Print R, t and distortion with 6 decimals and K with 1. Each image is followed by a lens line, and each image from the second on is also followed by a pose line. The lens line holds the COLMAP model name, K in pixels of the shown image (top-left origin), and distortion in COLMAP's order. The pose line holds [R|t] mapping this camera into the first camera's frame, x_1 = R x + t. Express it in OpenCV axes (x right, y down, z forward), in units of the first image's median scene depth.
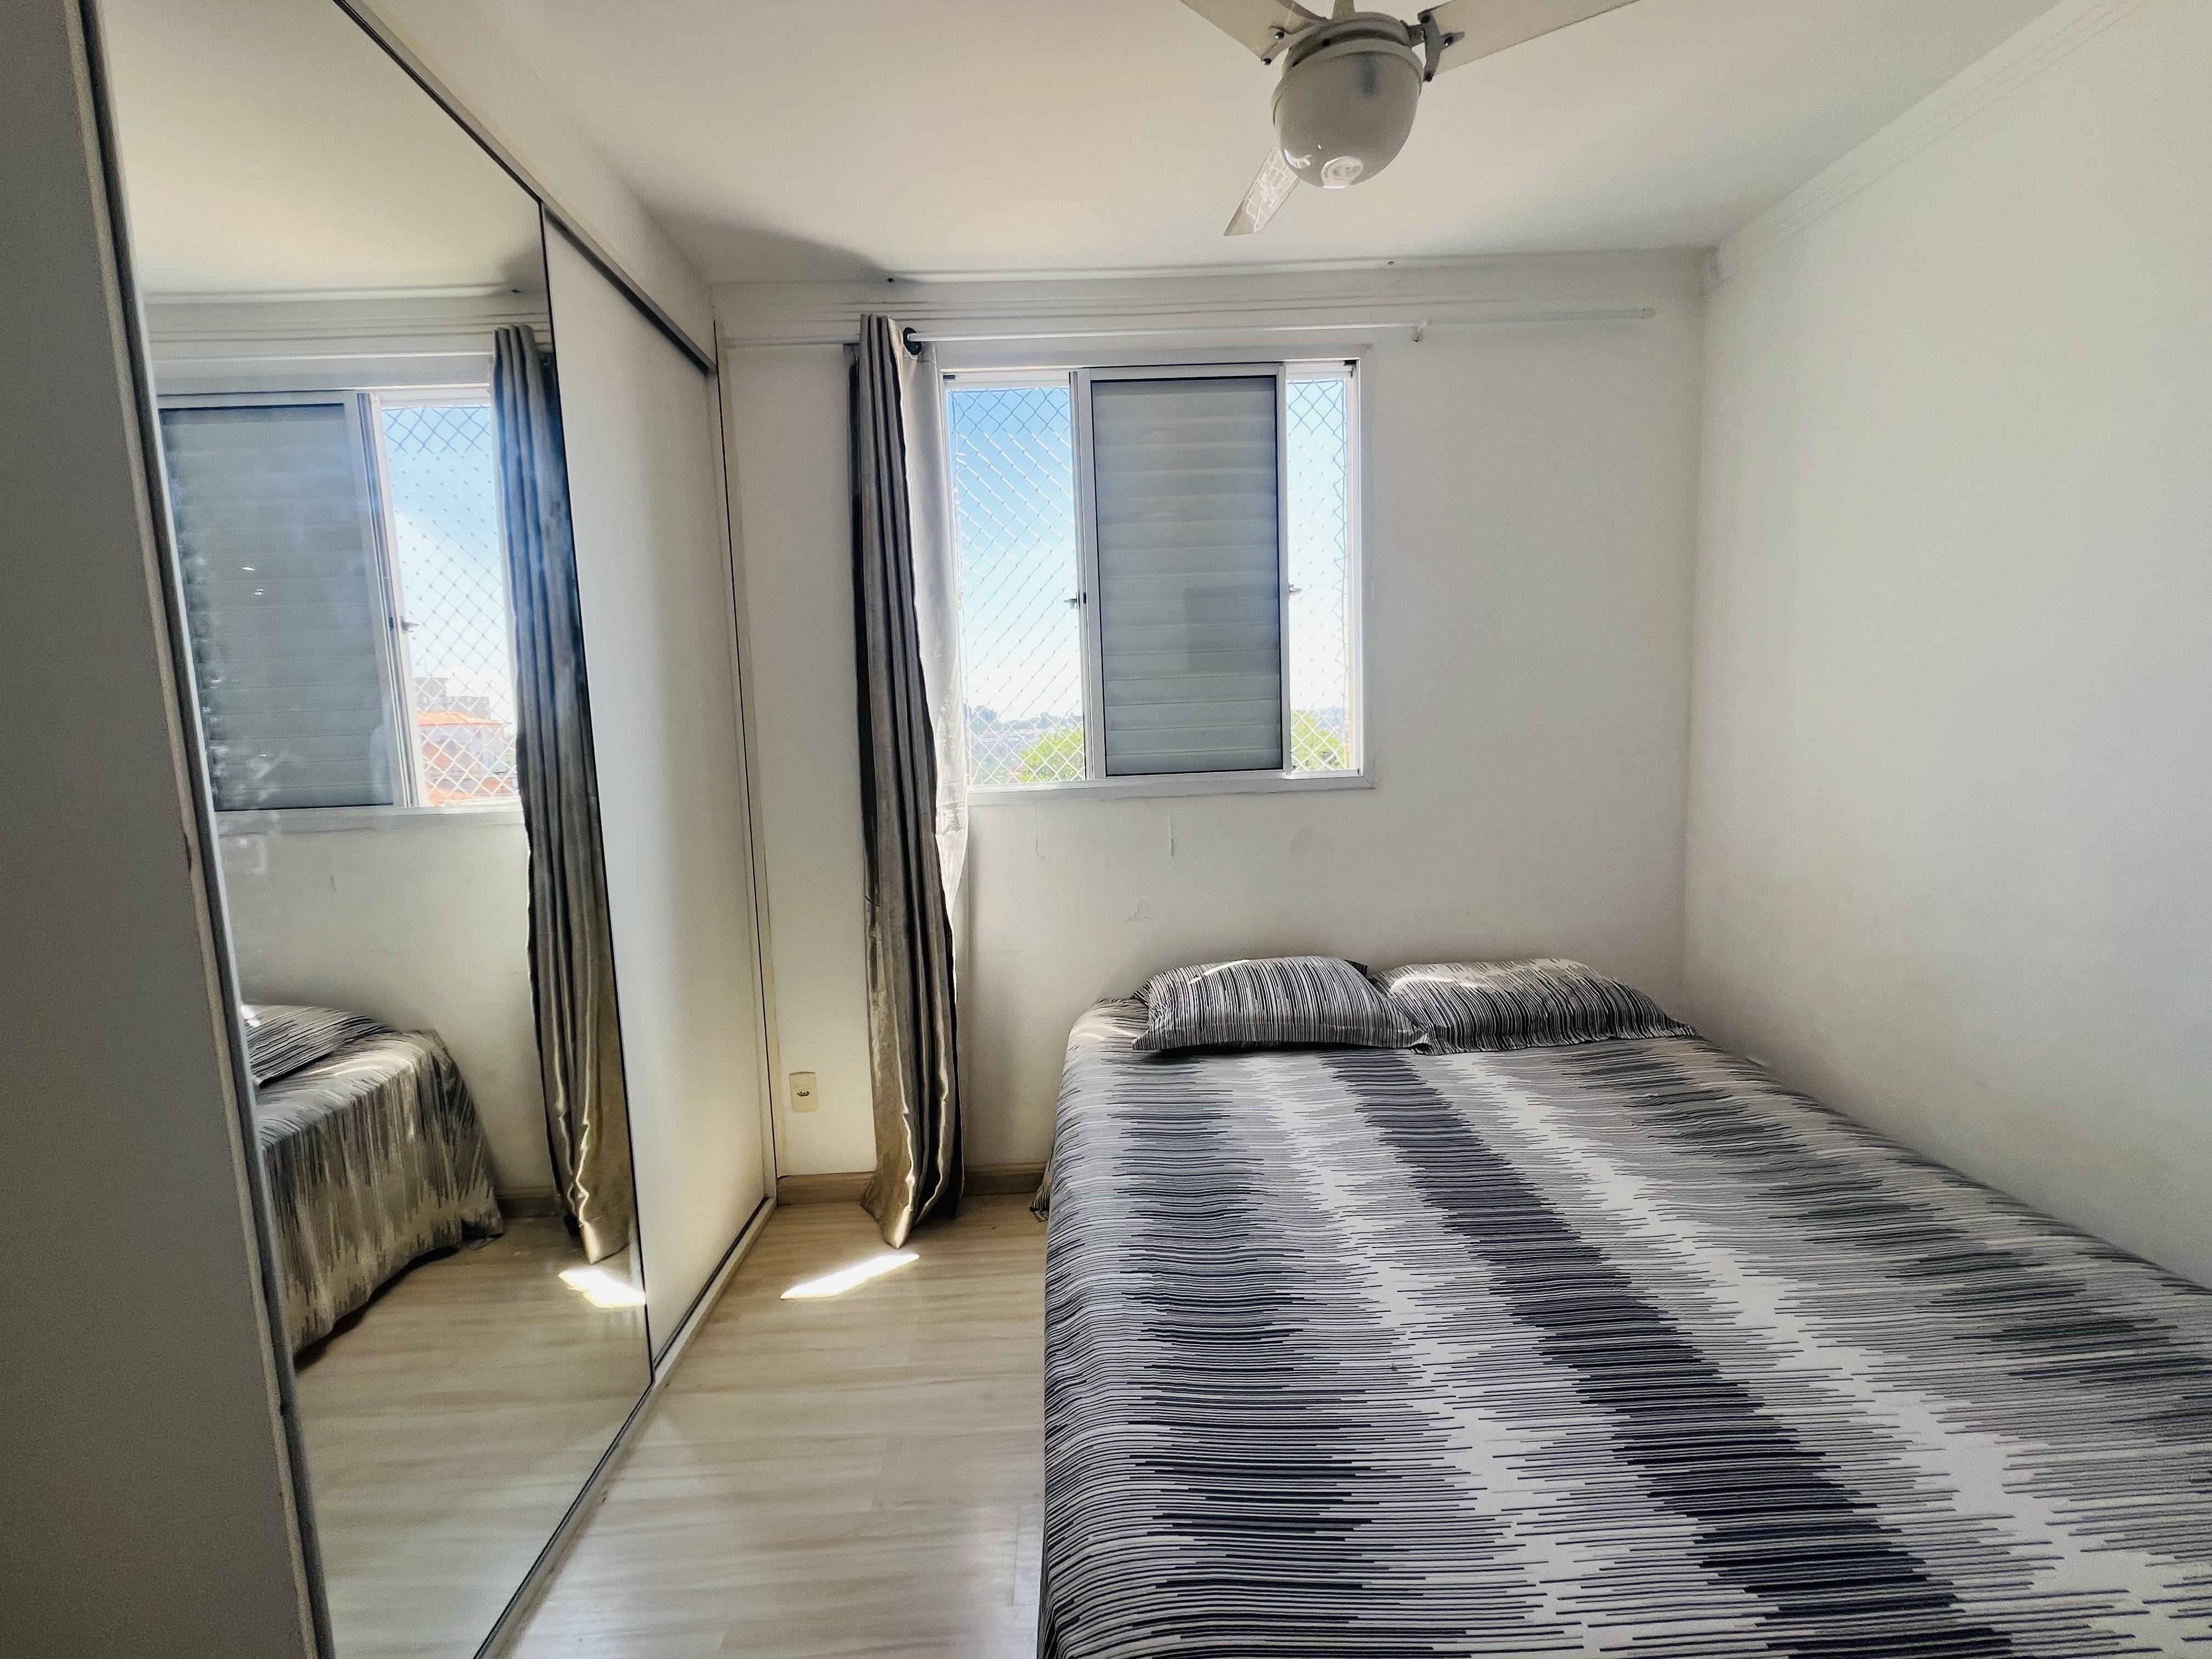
lens RADIAL K [[901.2, 0, 1102.7], [0, 901.2, 823.6], [0, 0, 1]] dist [-0.000472, 0.000468]
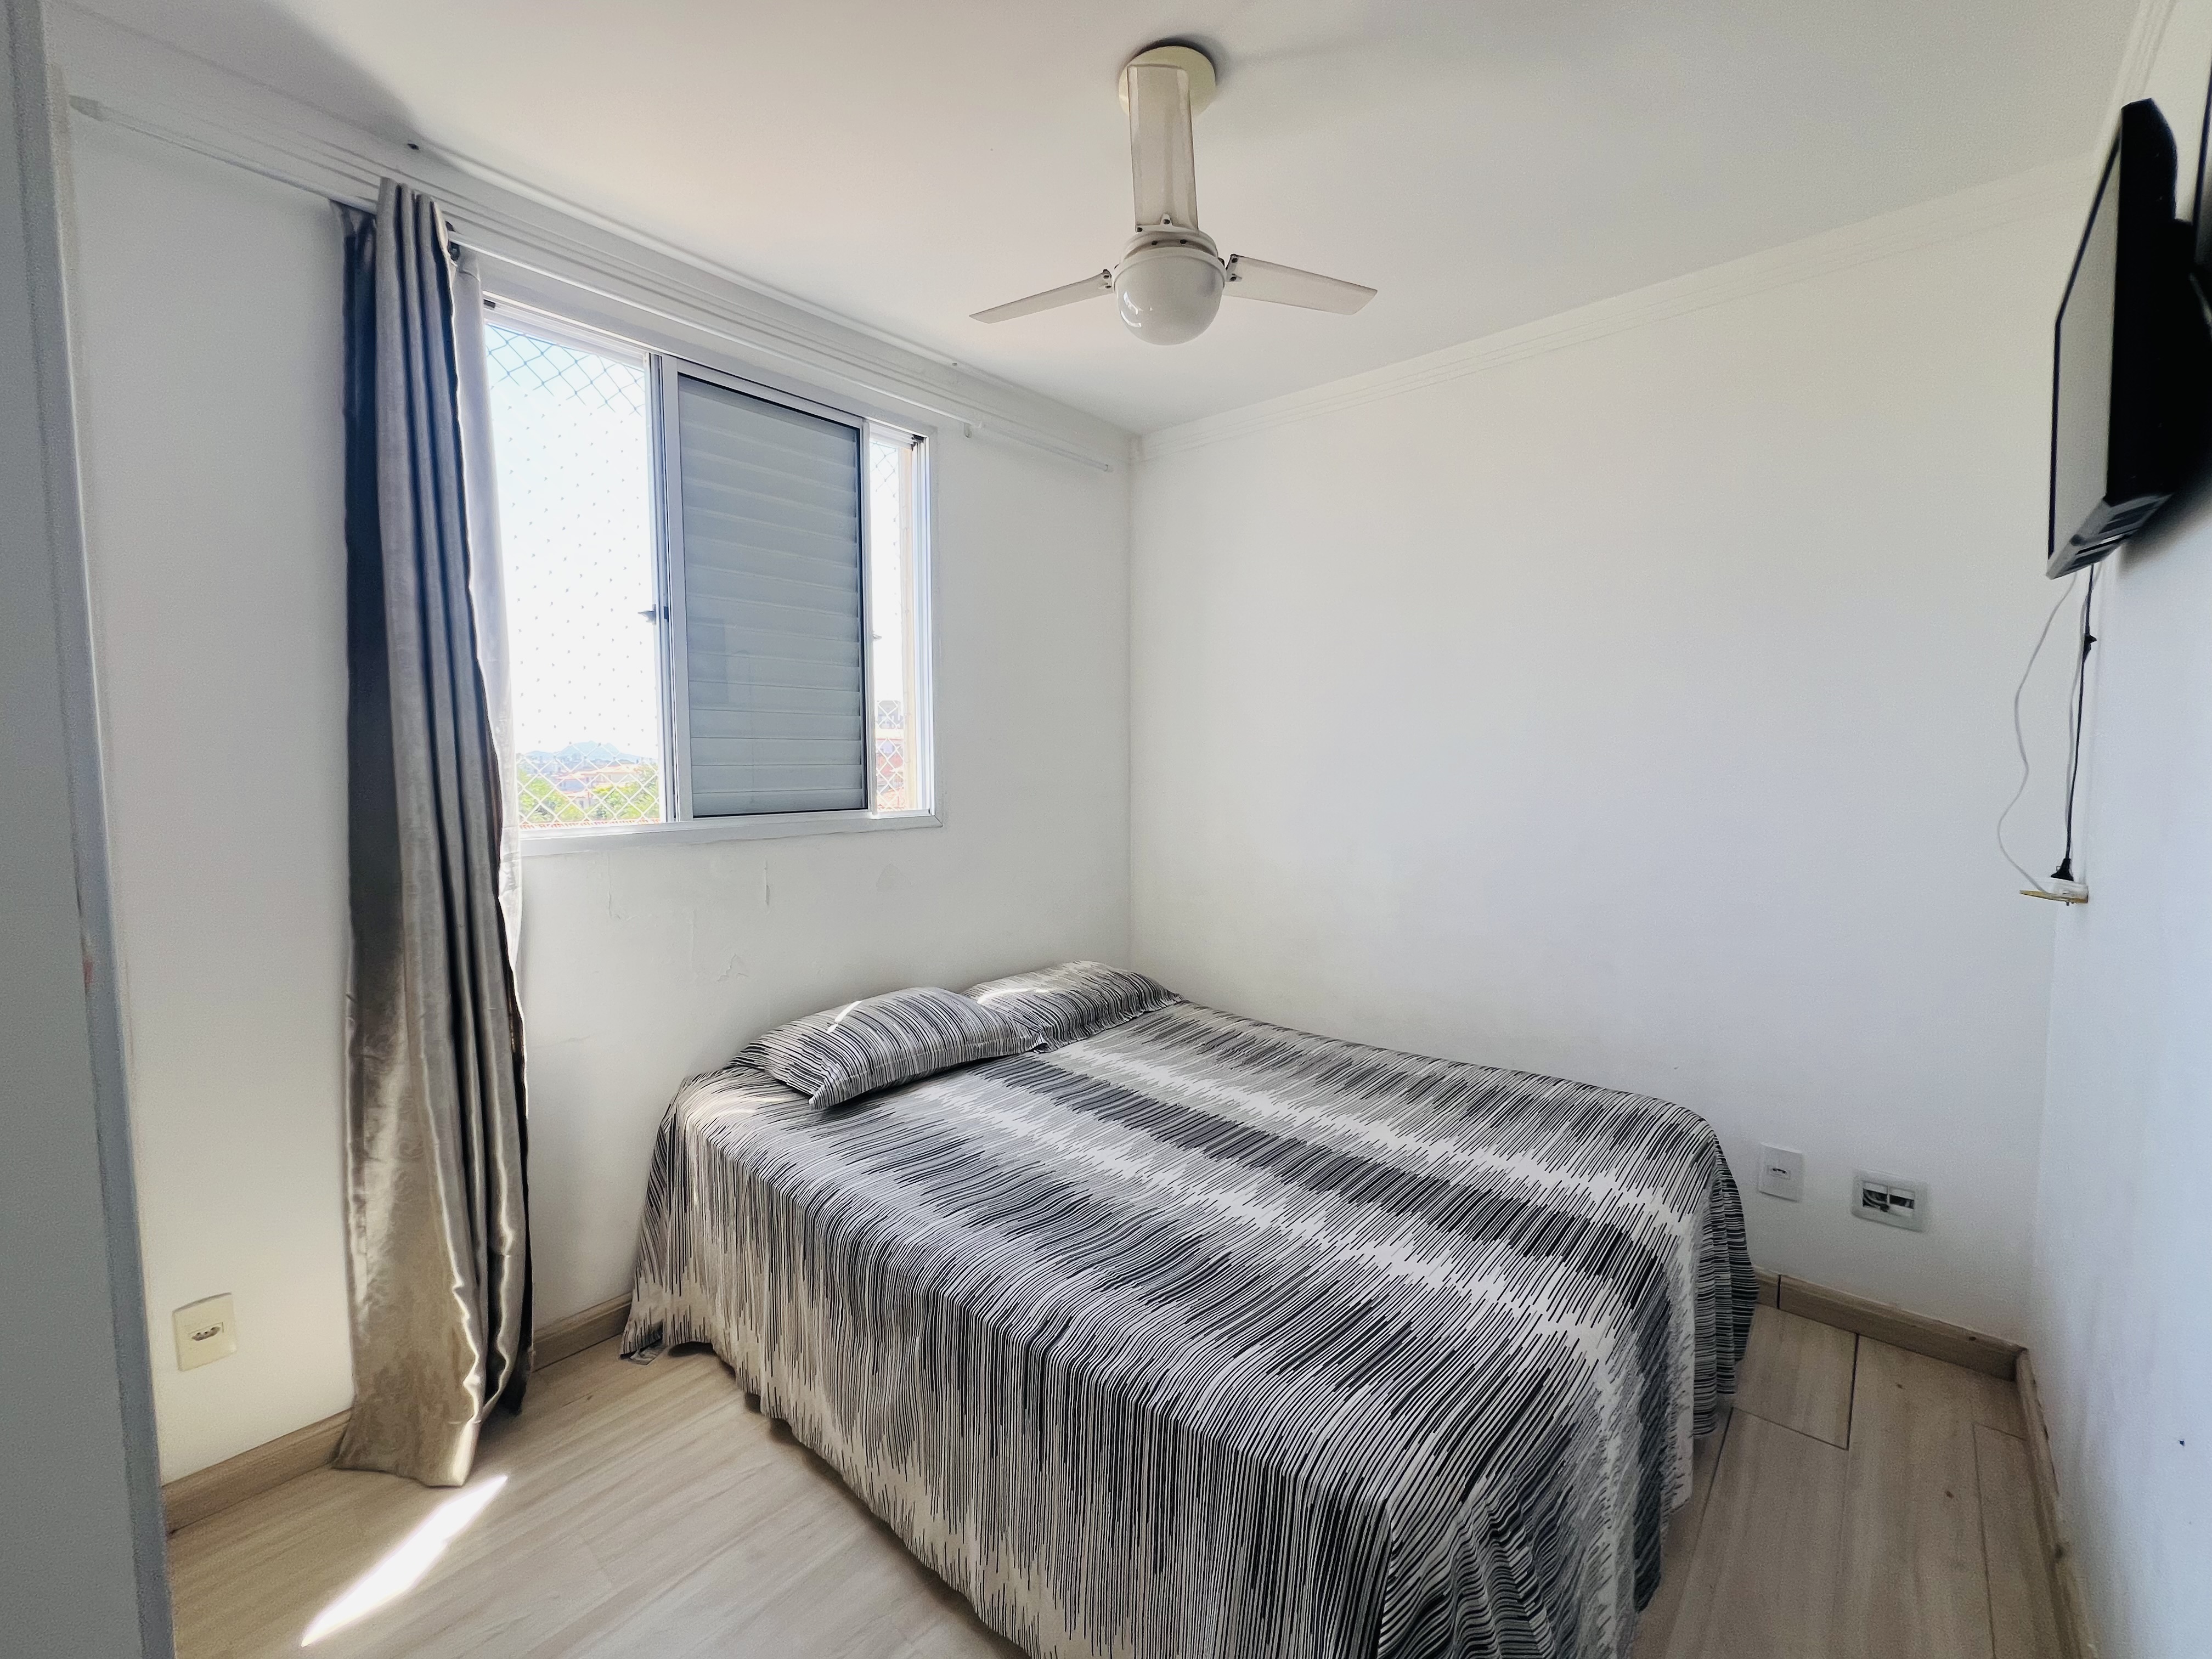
lens RADIAL K [[901.2, 0, 1102.7], [0, 901.2, 823.6], [0, 0, 1]] dist [-0.000472, 0.000468]
pose [[0.689697, -0.013896, 0.723964, -0.419270], [0.053663, 0.998047, -0.031967, 0.003036], [-0.722107, 0.060898, 0.689096, 0.127931]]
